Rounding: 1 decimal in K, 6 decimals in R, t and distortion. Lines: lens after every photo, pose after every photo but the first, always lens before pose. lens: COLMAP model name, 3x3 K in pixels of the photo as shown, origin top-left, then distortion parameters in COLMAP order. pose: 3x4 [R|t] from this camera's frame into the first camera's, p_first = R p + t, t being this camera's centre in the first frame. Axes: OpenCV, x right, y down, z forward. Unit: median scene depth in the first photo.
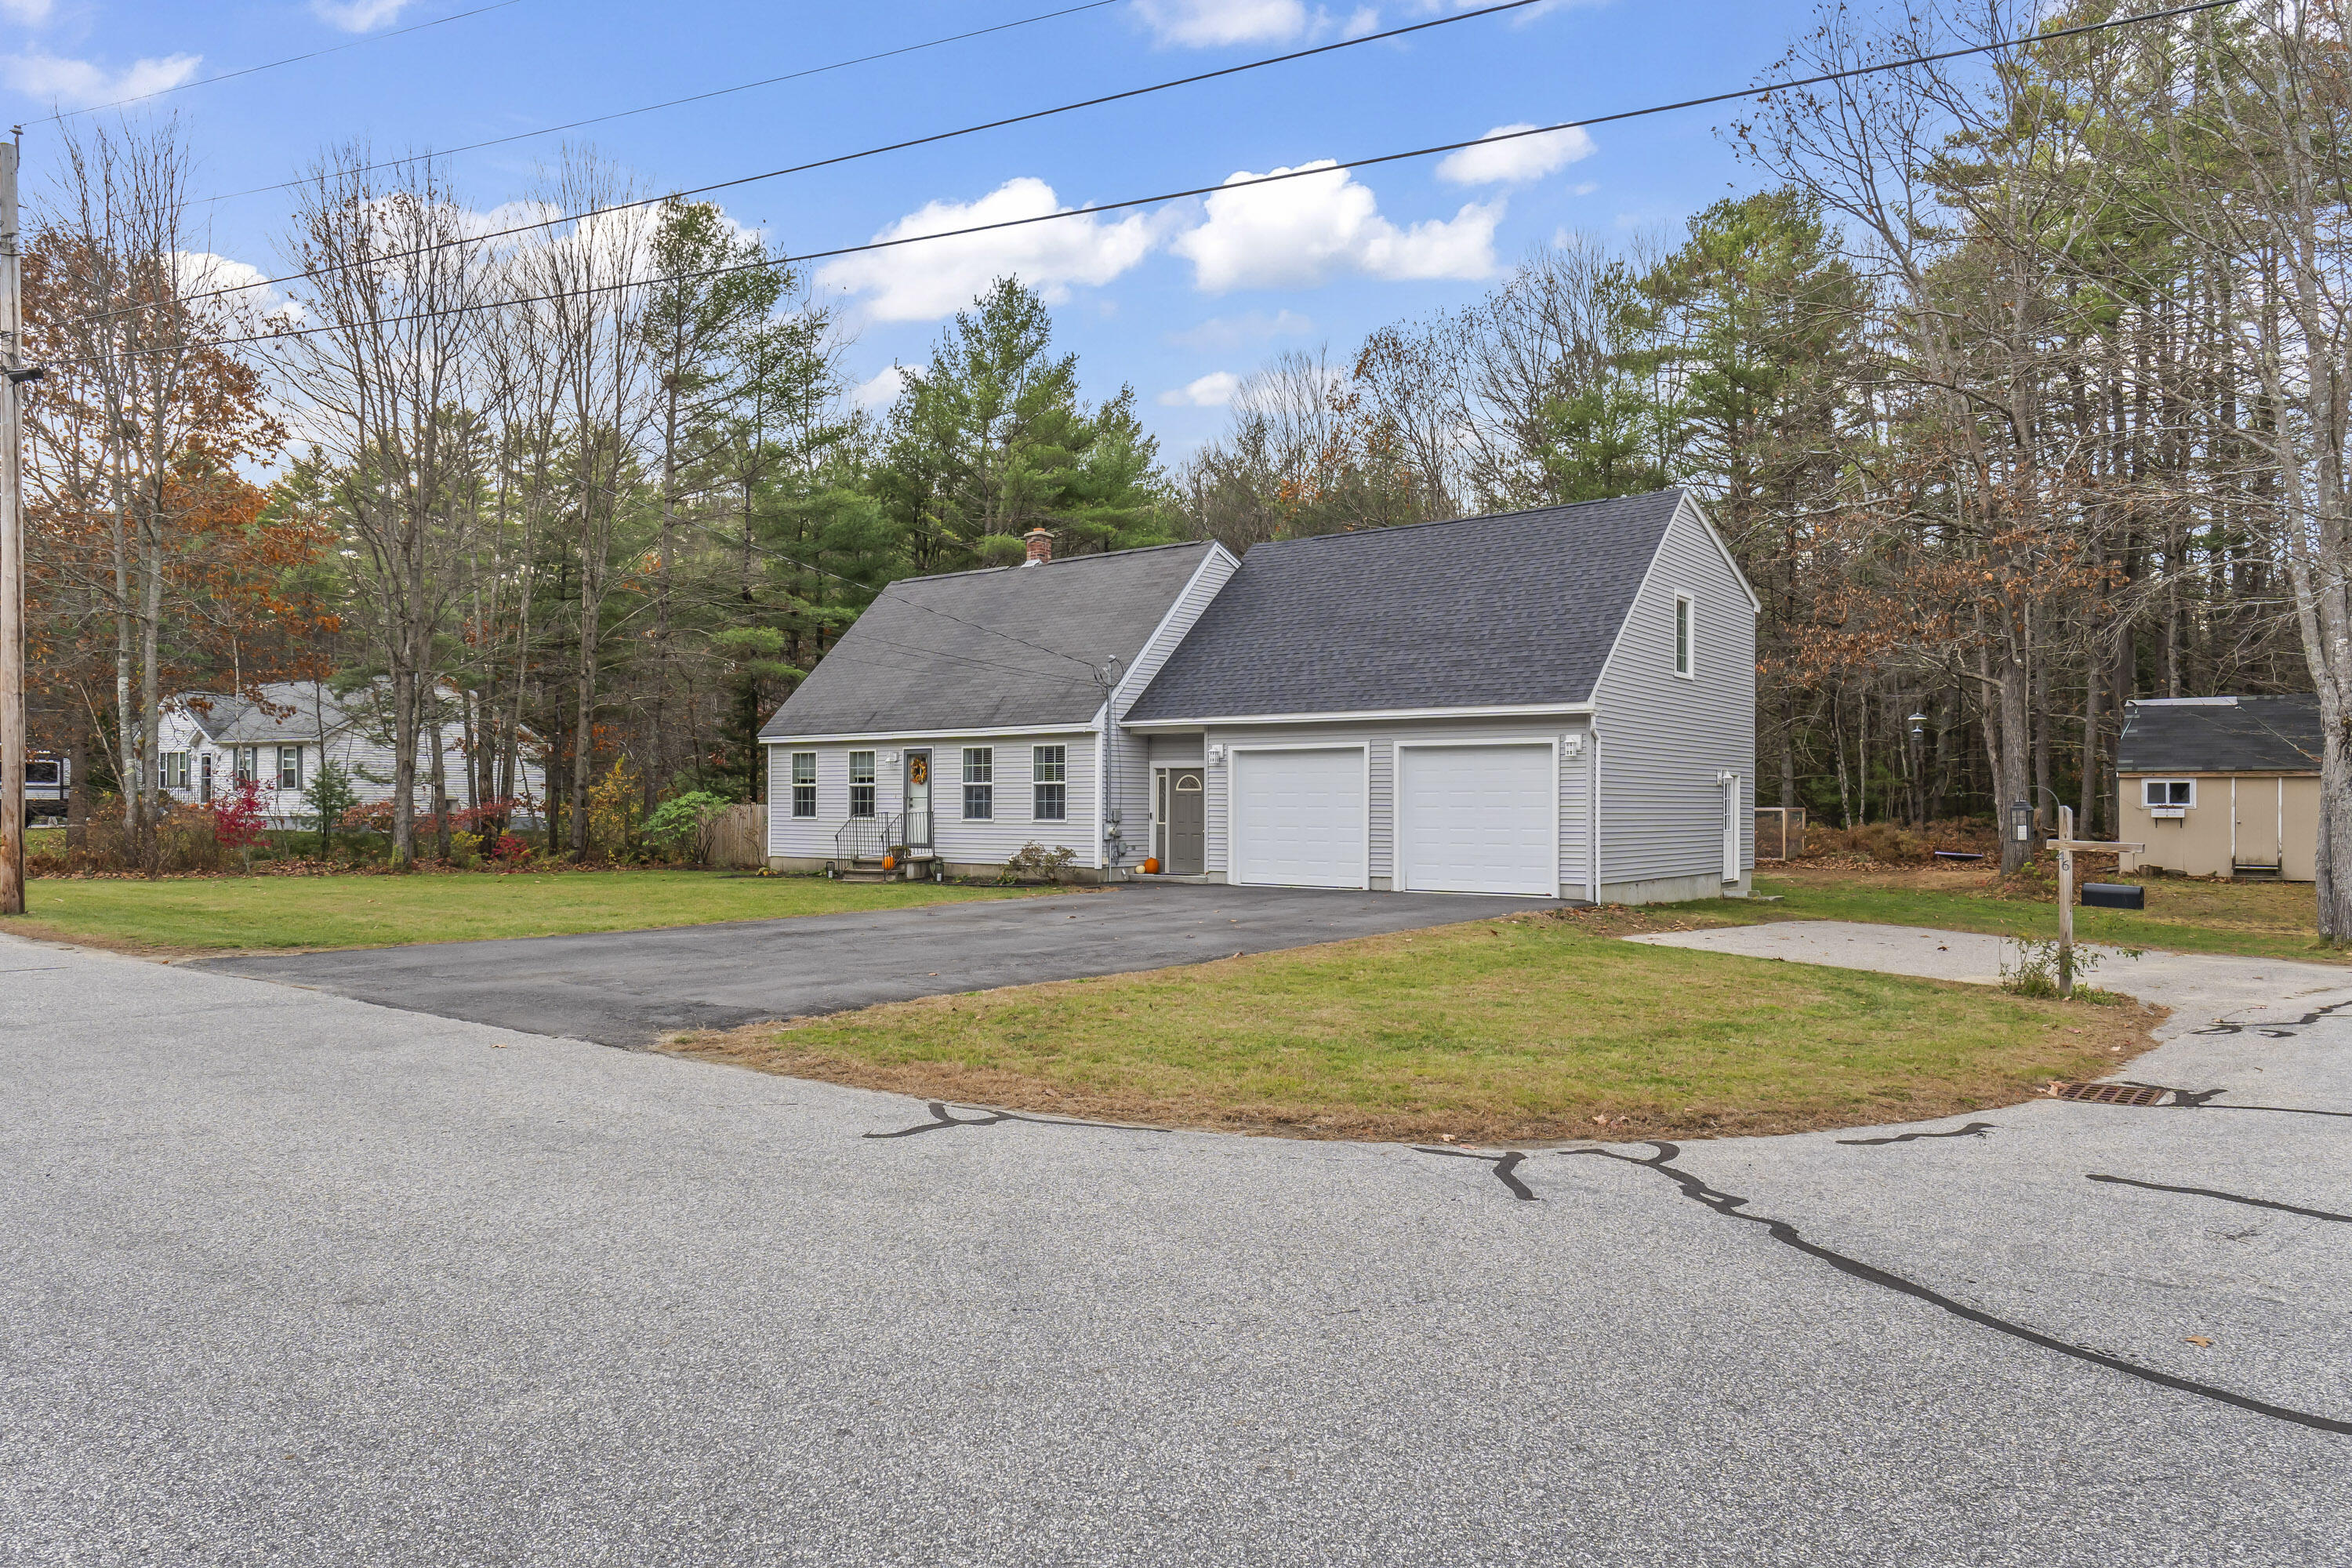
lens RADIAL K [[1562.7, 0, 1174.3], [0, 1562.7, 818.3], [0, 0, 1]] dist [0.003821, 0.001525]
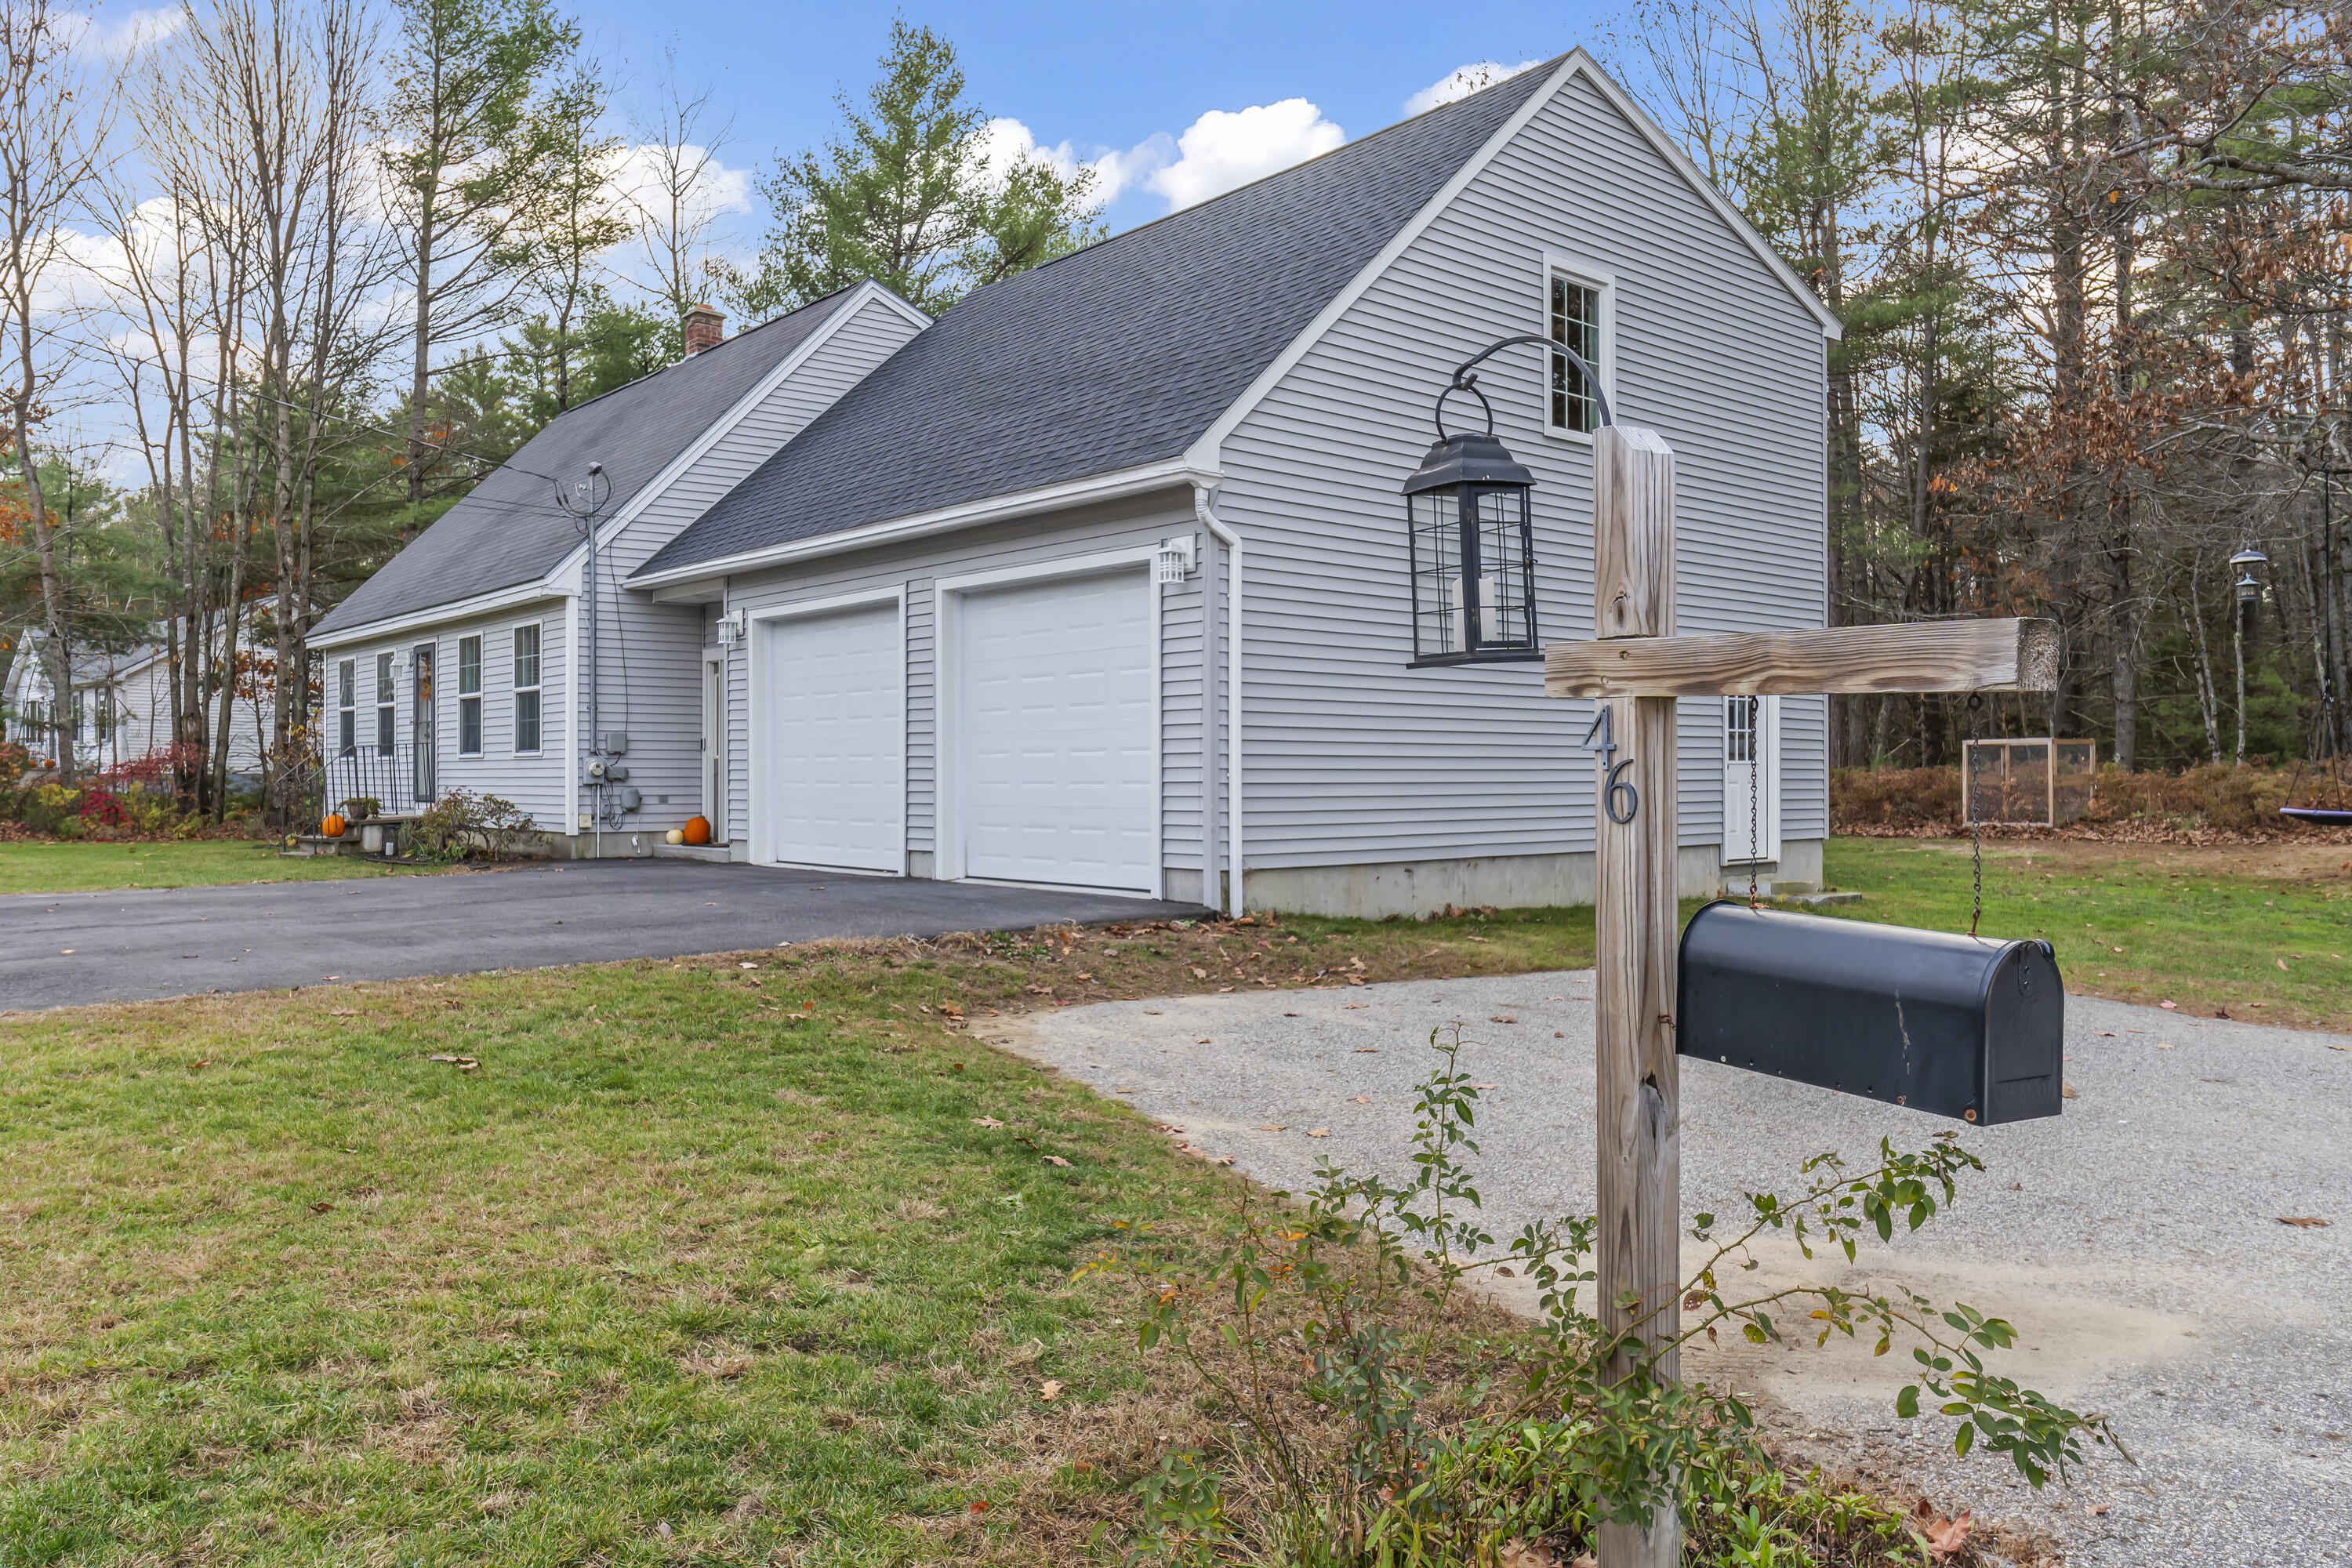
lens RADIAL K [[1674.5, 0, 1176.0], [0, 1674.5, 784.0], [0, 0, 1]] dist [0.036450, -0.000037]
pose [[0.977643, -0.004121, -0.210231, 0.295700], [0.003949, 0.999991, -0.001238, 0.015119], [0.210234, 0.000380, 0.977651, 0.440178]]
